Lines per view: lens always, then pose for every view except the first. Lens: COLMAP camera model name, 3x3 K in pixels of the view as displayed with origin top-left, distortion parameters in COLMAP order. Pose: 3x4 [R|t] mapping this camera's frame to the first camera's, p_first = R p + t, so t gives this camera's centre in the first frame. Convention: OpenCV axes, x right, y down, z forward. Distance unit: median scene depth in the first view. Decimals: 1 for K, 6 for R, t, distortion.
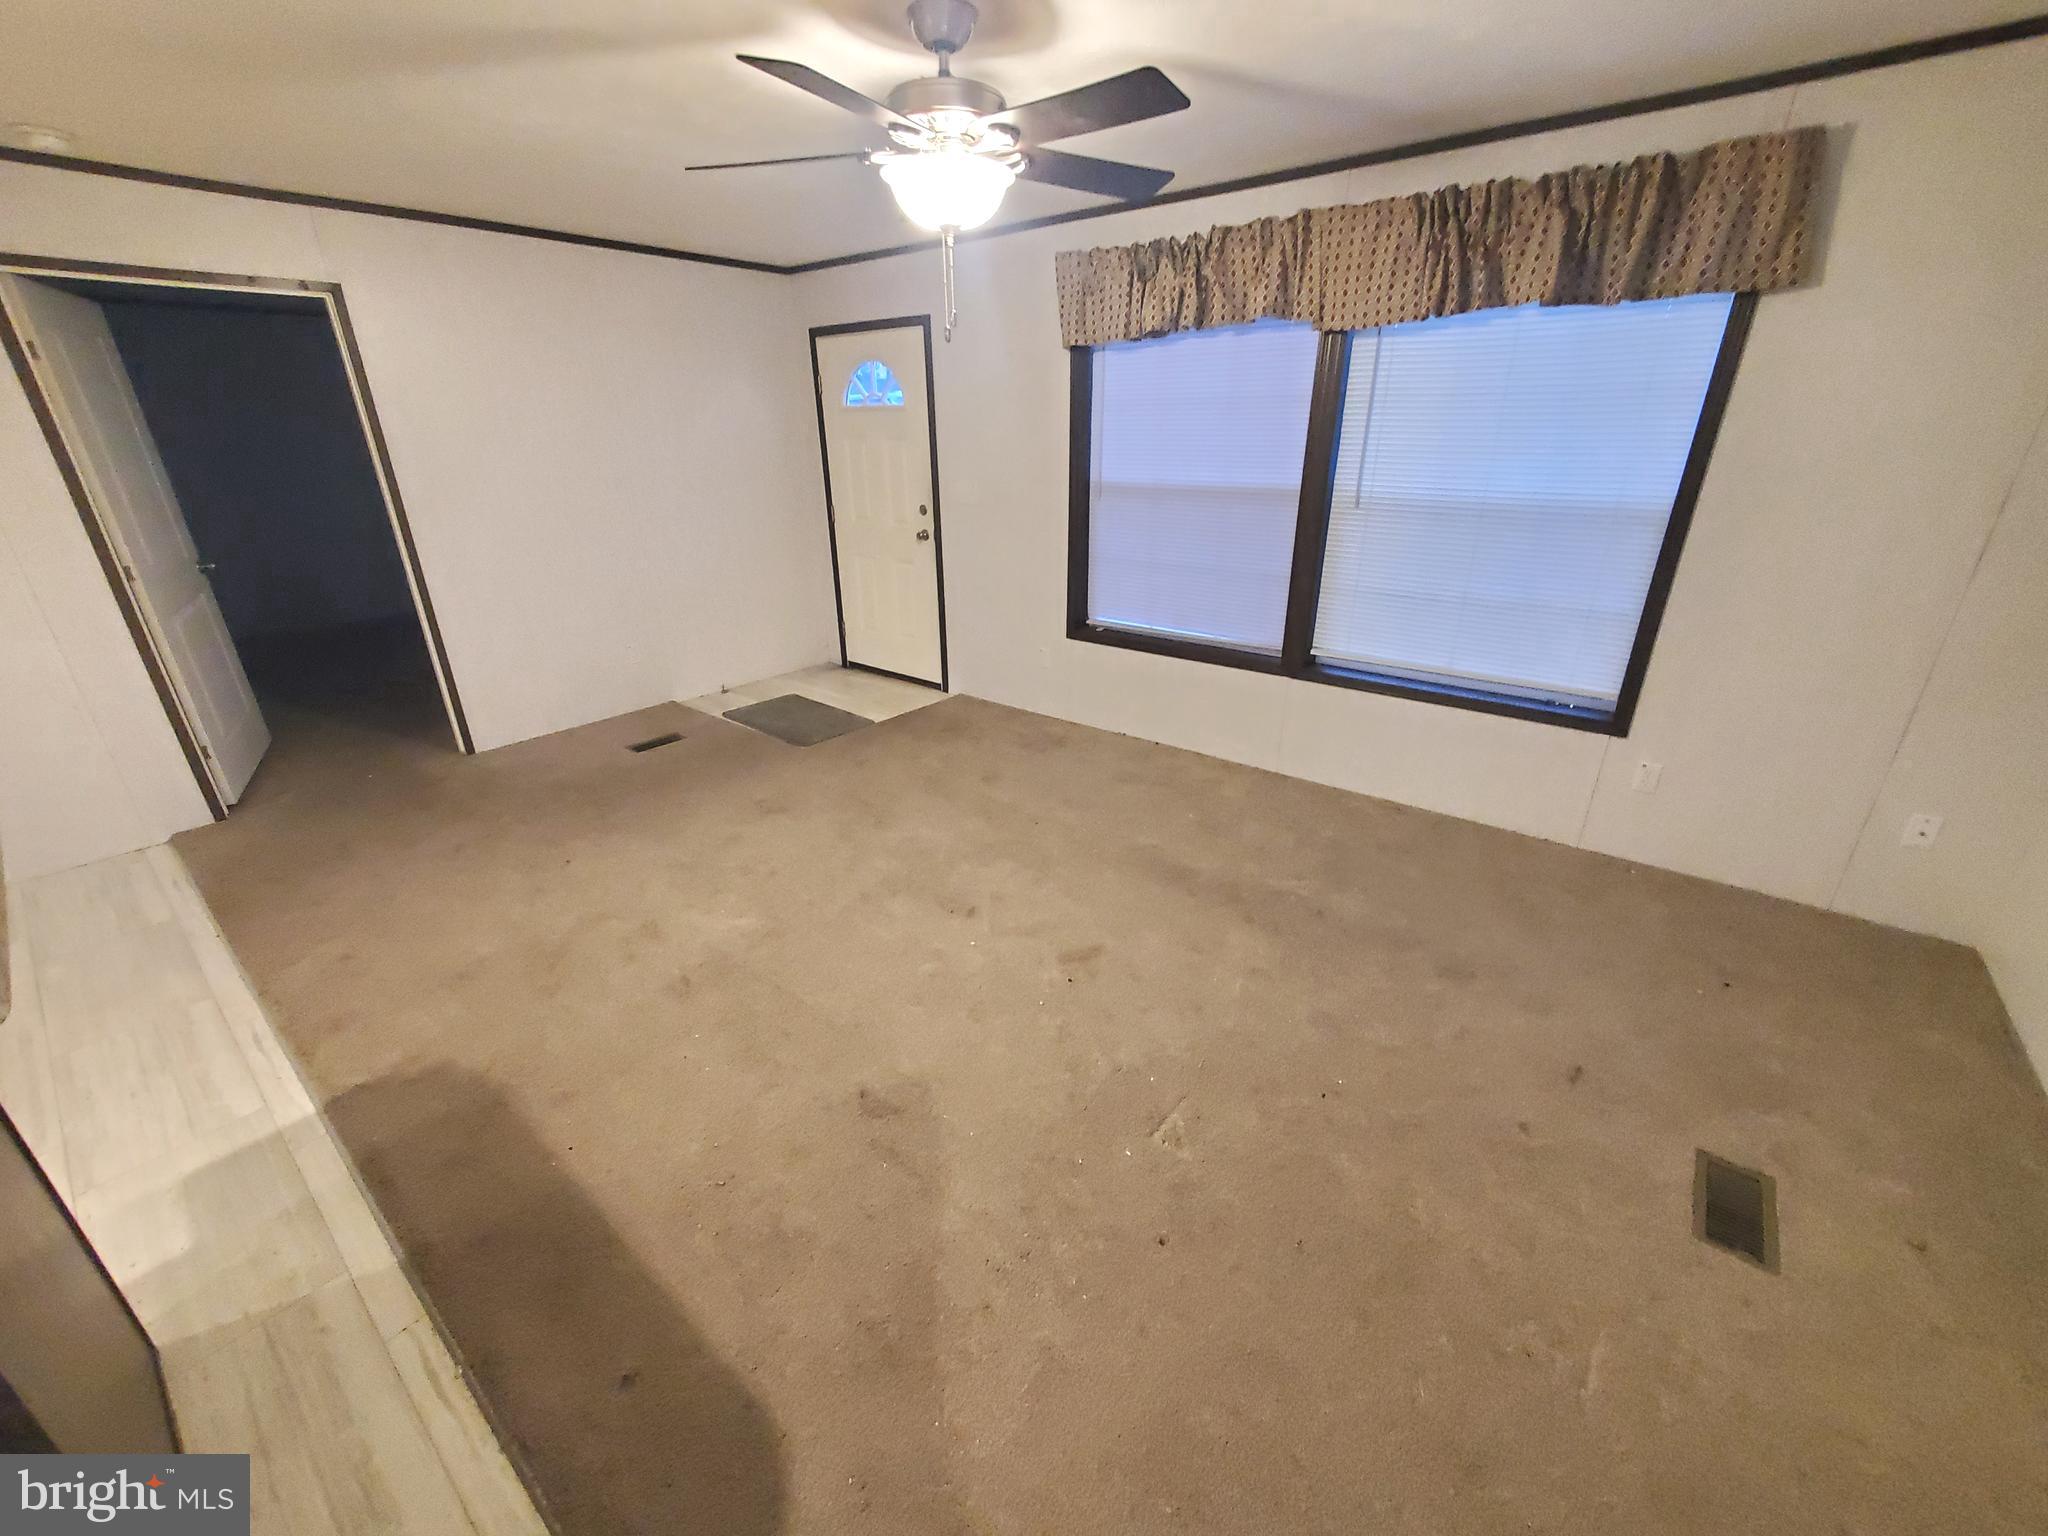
lens RADIAL K [[811.8, 0, 1035.0], [0, 811.8, 760.5], [0, 0, 1]] dist [-0.000594, -0.000974]
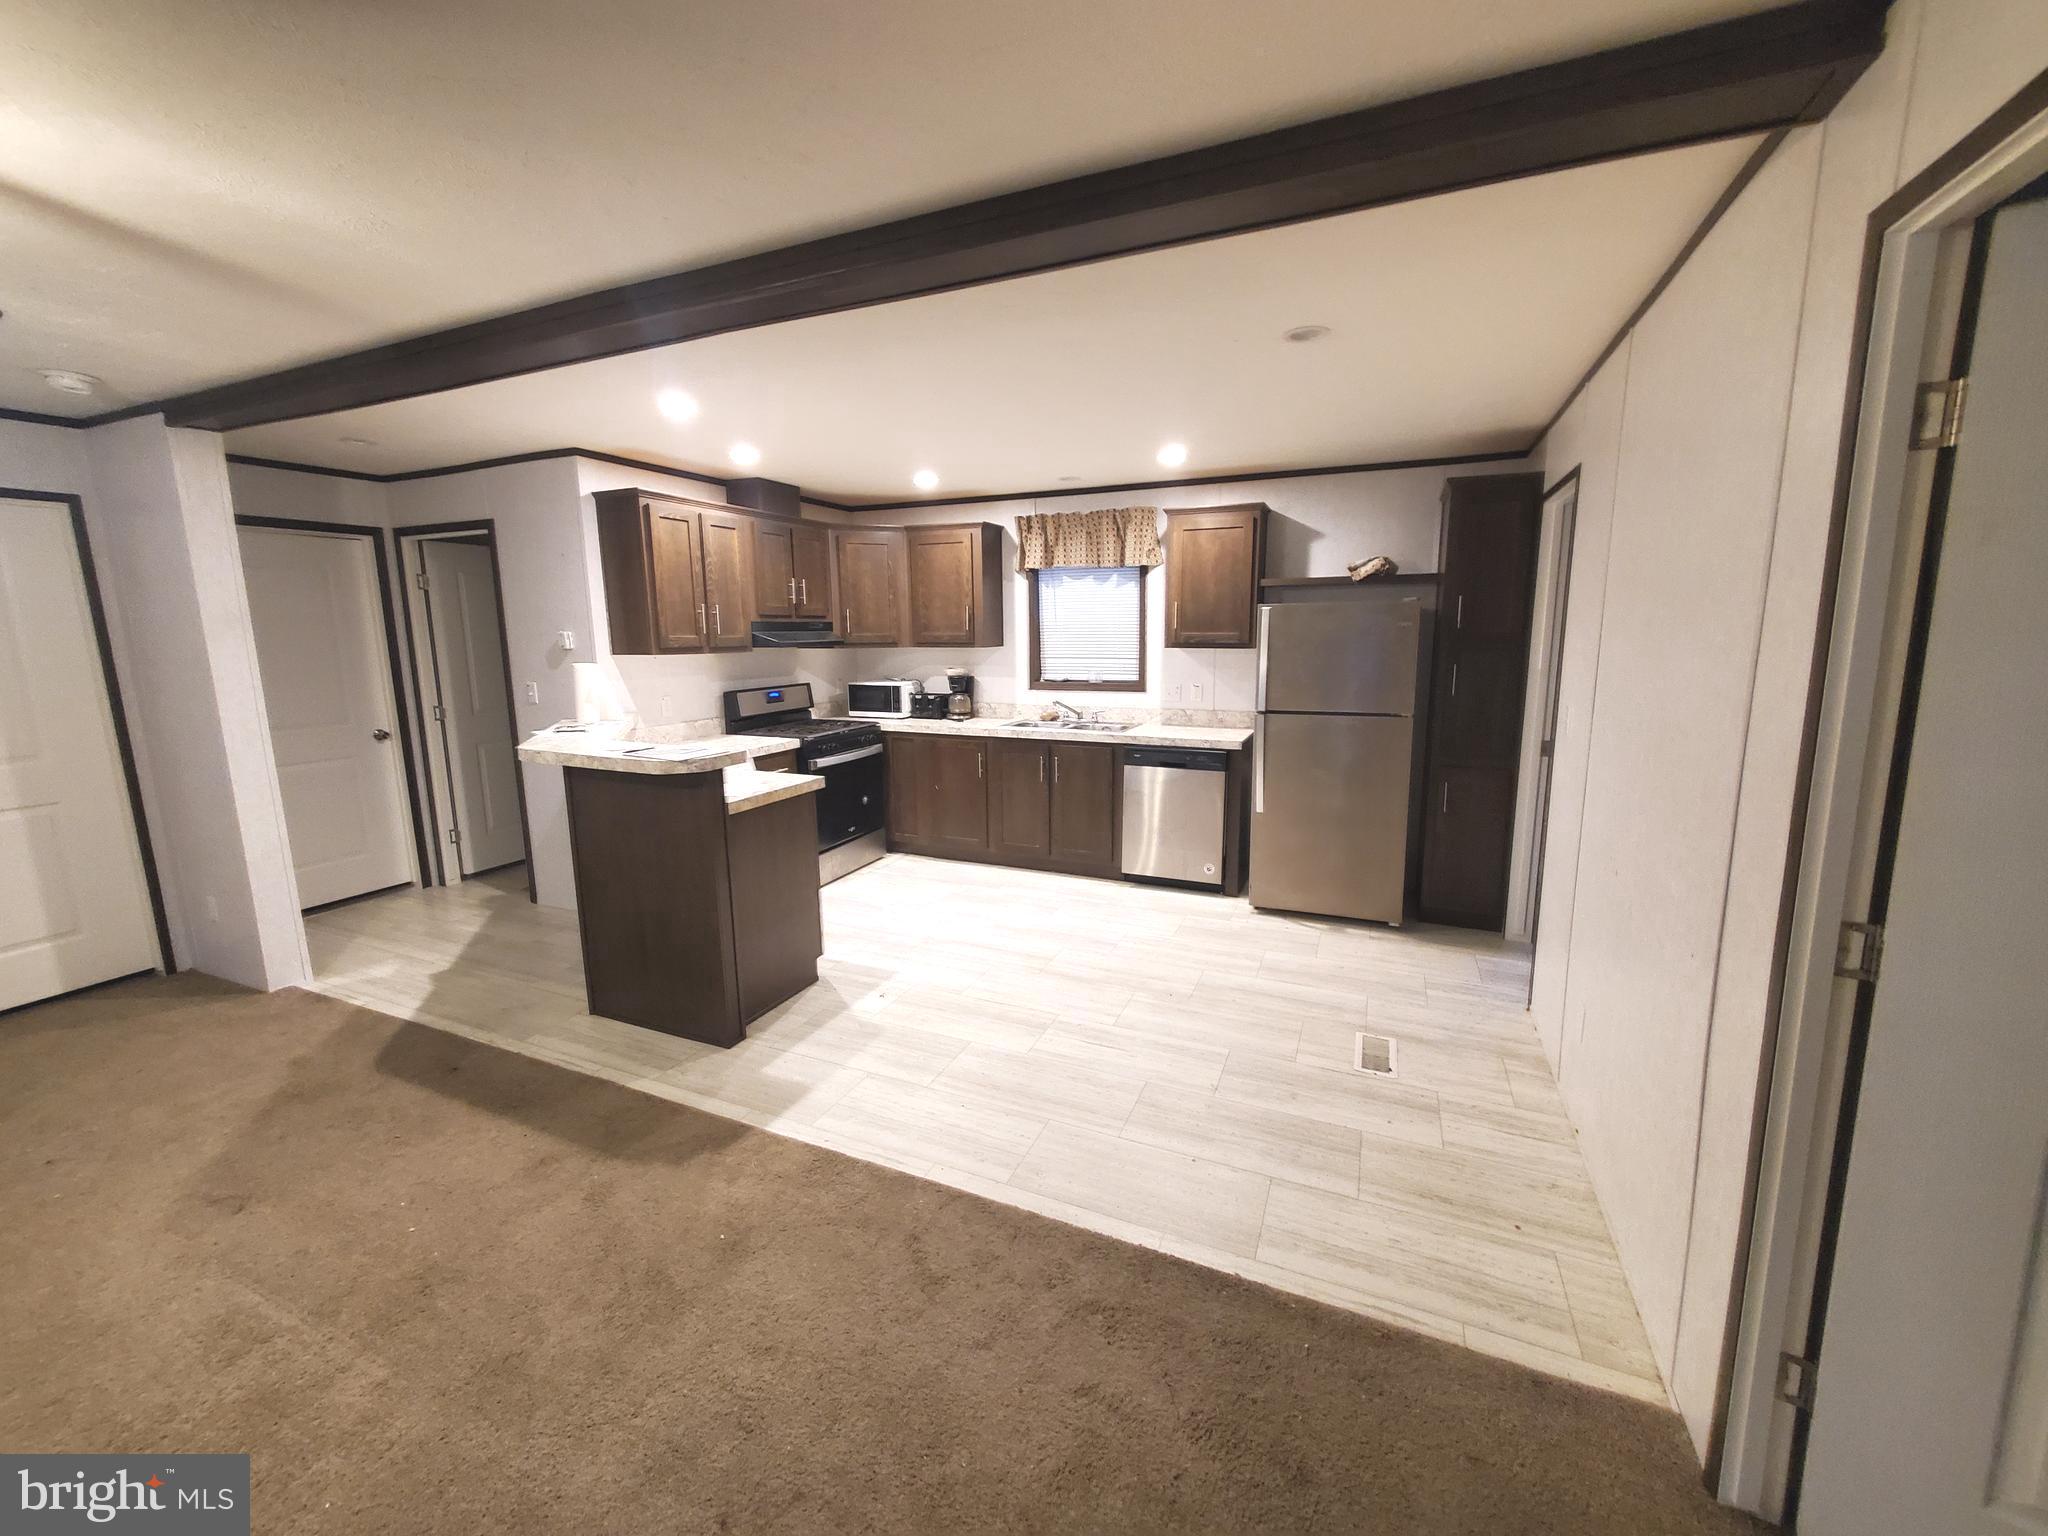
lens RADIAL K [[811.8, 0, 1035.0], [0, 811.8, 760.5], [0, 0, 1]] dist [-0.000594, -0.000974]
pose [[-0.965400, 0.062909, -0.253073, -0.737344], [-0.082271, 0.847431, 0.524493, -0.560069], [0.247457, 0.527166, -0.812934, 1.342415]]
